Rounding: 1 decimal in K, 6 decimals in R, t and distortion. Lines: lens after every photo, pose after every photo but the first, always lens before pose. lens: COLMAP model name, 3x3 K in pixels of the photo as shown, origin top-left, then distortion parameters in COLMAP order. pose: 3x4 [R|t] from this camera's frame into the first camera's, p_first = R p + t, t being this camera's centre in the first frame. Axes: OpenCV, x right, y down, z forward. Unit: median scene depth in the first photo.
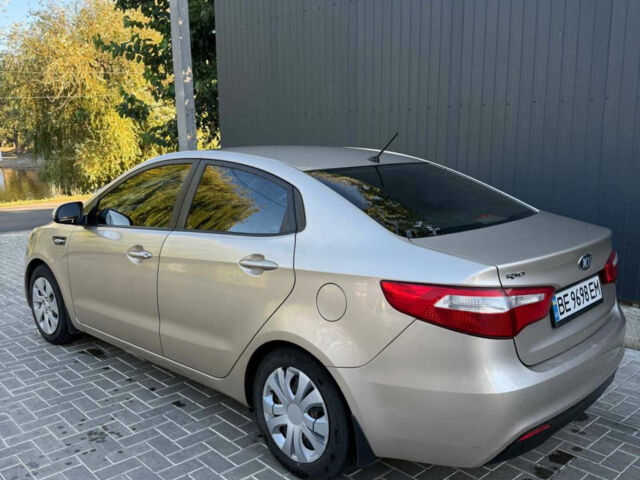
lens RADIAL K [[597.5, 0, 320.0], [0, 597.5, 240.0], [0, 0, 1]] dist [0.170807, -0.327644]
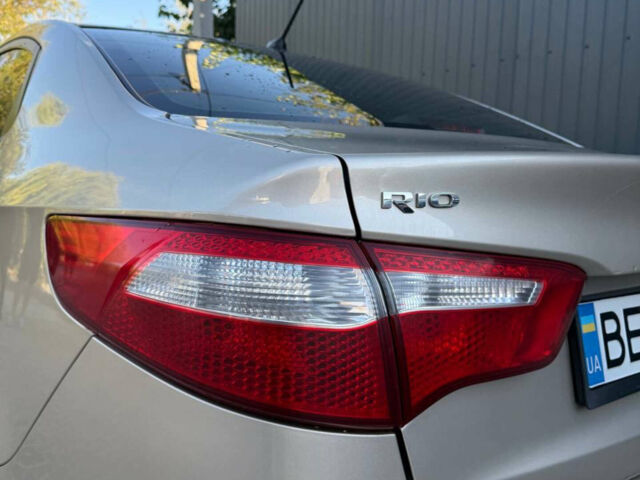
lens RADIAL K [[597.5, 0, 320.0], [0, 597.5, 240.0], [0, 0, 1]] dist [0.170807, -0.327644]
pose [[0.984219, 0.057408, -0.167382, 0.268011], [-0.070373, 0.994877, -0.072581, 0.082110], [0.162358, 0.083215, 0.983217, 0.595067]]
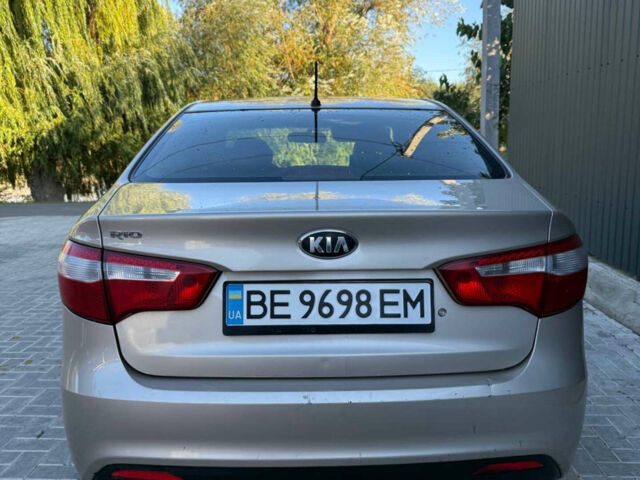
lens RADIAL K [[597.5, 0, 320.0], [0, 597.5, 240.0], [0, 0, 1]] dist [0.170807, -0.327644]
pose [[0.701009, 0.116178, -0.703626, 0.786757], [-0.119122, 0.991855, 0.045090, 0.006491], [0.703133, 0.052209, 0.709139, 0.553781]]
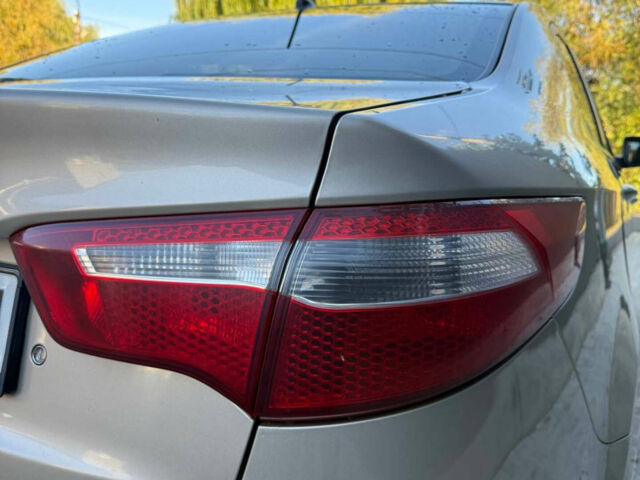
lens RADIAL K [[597.5, 0, 320.0], [0, 597.5, 240.0], [0, 0, 1]] dist [0.170807, -0.327644]
pose [[0.291992, 0.160947, -0.942781, 0.717798], [-0.200065, 0.974210, 0.104350, -0.001341], [0.935262, 0.158148, 0.316661, 1.058955]]
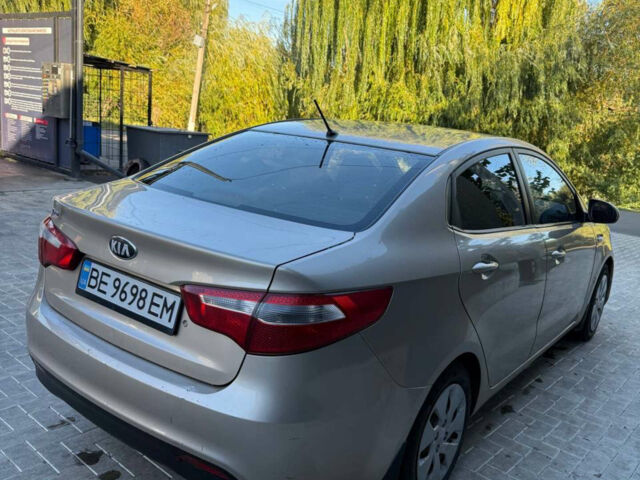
lens RADIAL K [[597.5, 0, 320.0], [0, 597.5, 240.0], [0, 0, 1]] dist [0.170807, -0.327644]
pose [[0.110806, 0.231950, -0.966396, 1.152962], [-0.273695, 0.941906, 0.194690, -0.186251], [0.955413, 0.242925, 0.167852, 1.047813]]
